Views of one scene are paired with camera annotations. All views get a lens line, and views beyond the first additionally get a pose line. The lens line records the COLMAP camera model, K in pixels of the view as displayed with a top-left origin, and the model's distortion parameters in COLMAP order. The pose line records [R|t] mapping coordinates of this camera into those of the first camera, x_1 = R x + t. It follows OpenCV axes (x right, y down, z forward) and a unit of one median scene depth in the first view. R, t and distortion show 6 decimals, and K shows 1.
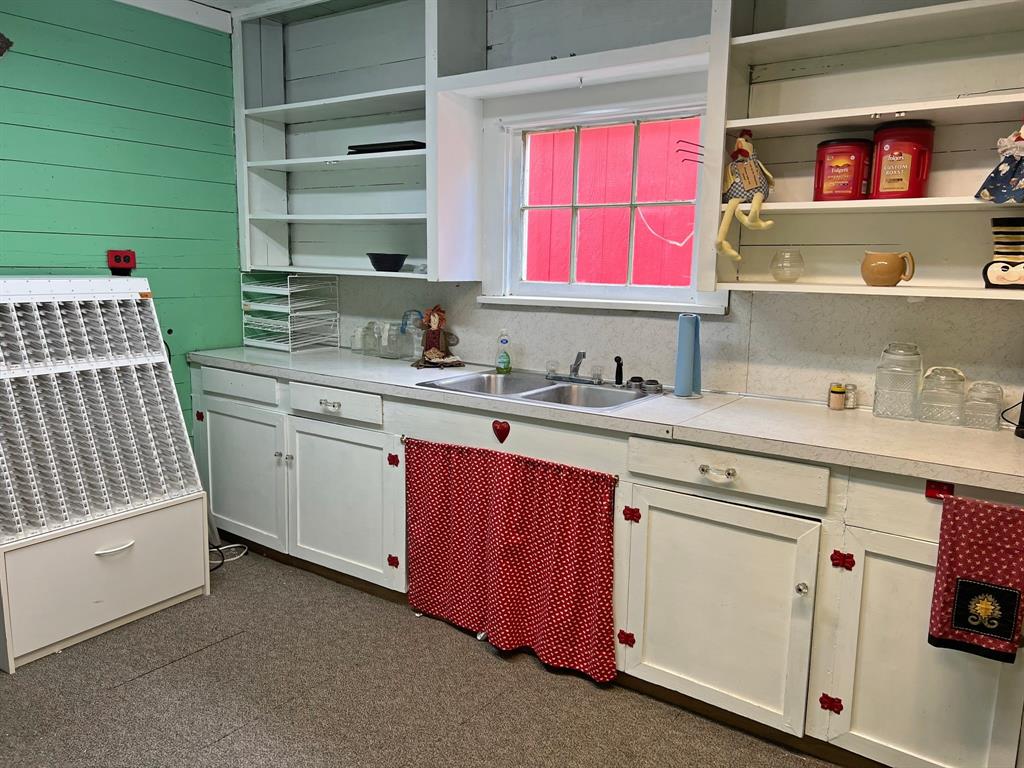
lens RADIAL K [[758.5, 0, 513.6], [0, 758.5, 384.4], [0, 0, 1]] dist [0.043085, -0.063316]
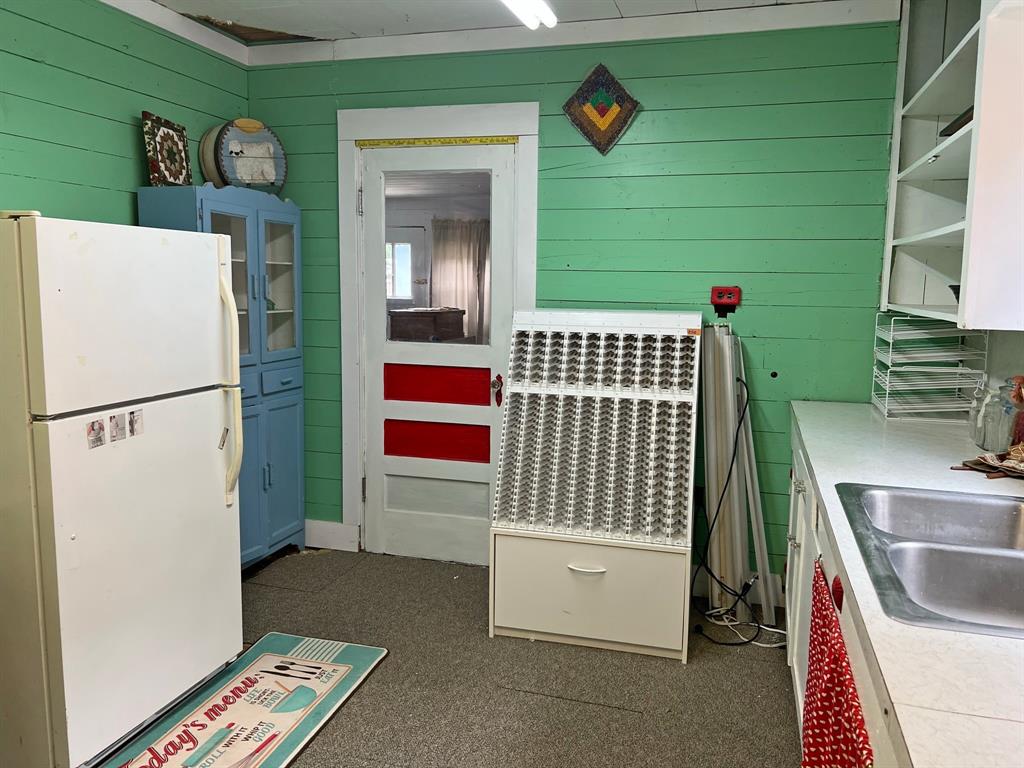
lens RADIAL K [[758.5, 0, 514.2], [0, 758.5, 375.5], [0, 0, 1]] dist [0.043085, -0.063316]
pose [[0.321863, 0.098746, -0.941623, 0.360112], [-0.160792, 0.985800, 0.048418, -0.072908], [0.933033, 0.135822, 0.333170, 0.477858]]
